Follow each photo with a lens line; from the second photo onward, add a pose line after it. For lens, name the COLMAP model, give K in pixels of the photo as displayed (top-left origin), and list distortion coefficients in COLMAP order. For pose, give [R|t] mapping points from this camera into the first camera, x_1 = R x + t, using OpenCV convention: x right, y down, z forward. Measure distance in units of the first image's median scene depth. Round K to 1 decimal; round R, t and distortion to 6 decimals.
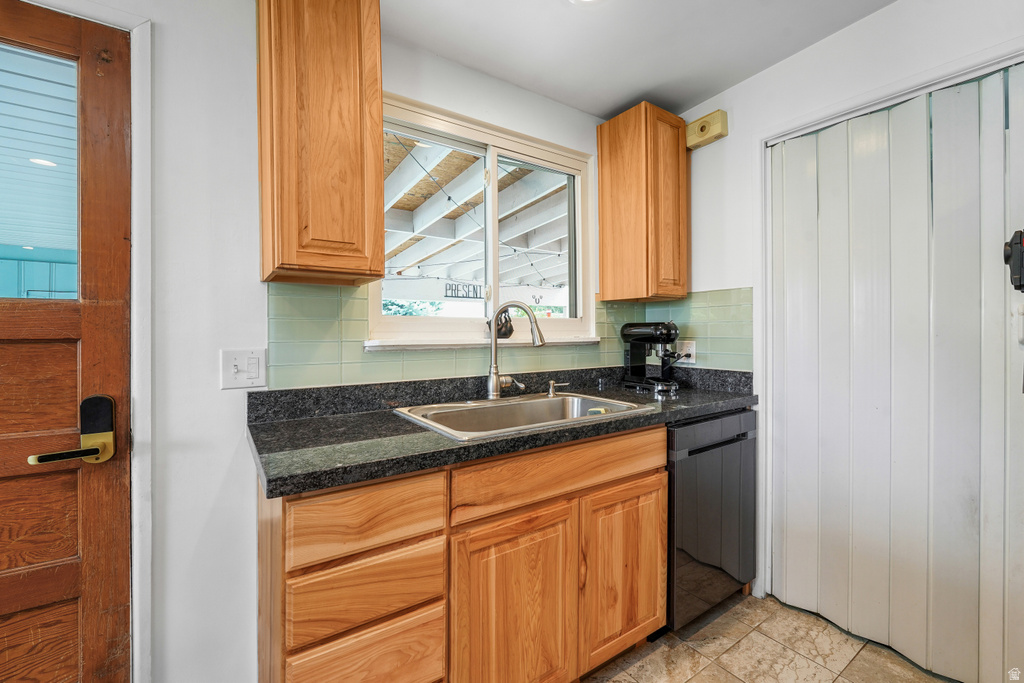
lens RADIAL K [[429.1, 0, 507.6], [0, 429.1, 335.1], [0, 0, 1]] dist [-0.011187, -0.000304]
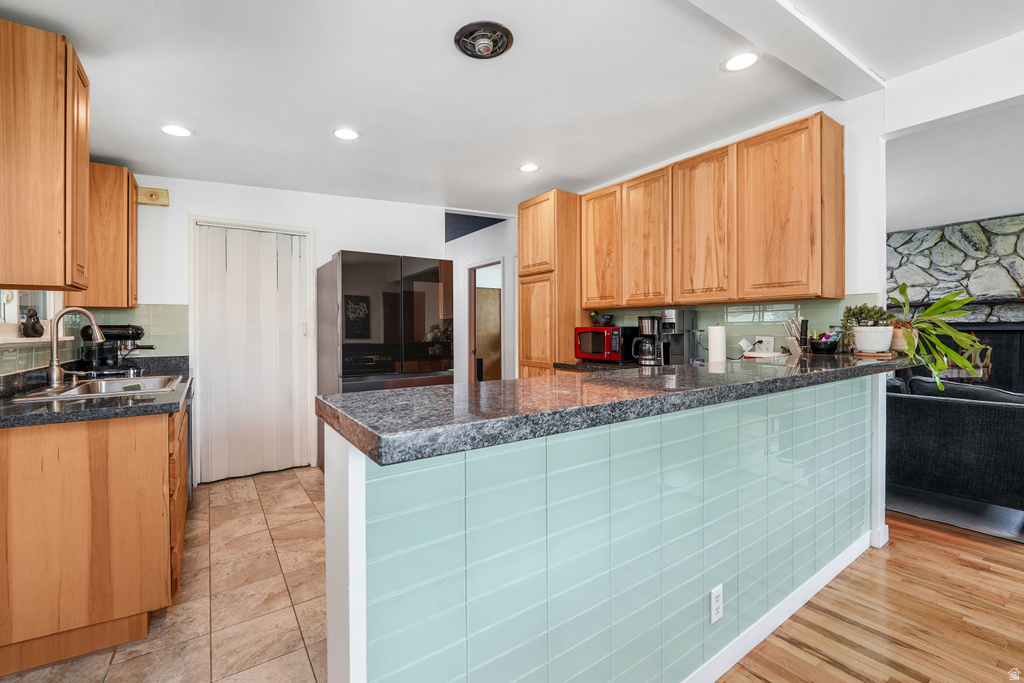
lens RADIAL K [[429.1, 0, 507.6], [0, 429.1, 335.1], [0, 0, 1]] dist [-0.011187, -0.000304]
pose [[-0.000475, -0.009091, 0.999959, -1.101714], [0.012556, 0.999880, 0.009096, 0.006634], [-0.999921, 0.012560, -0.000361, -0.252862]]
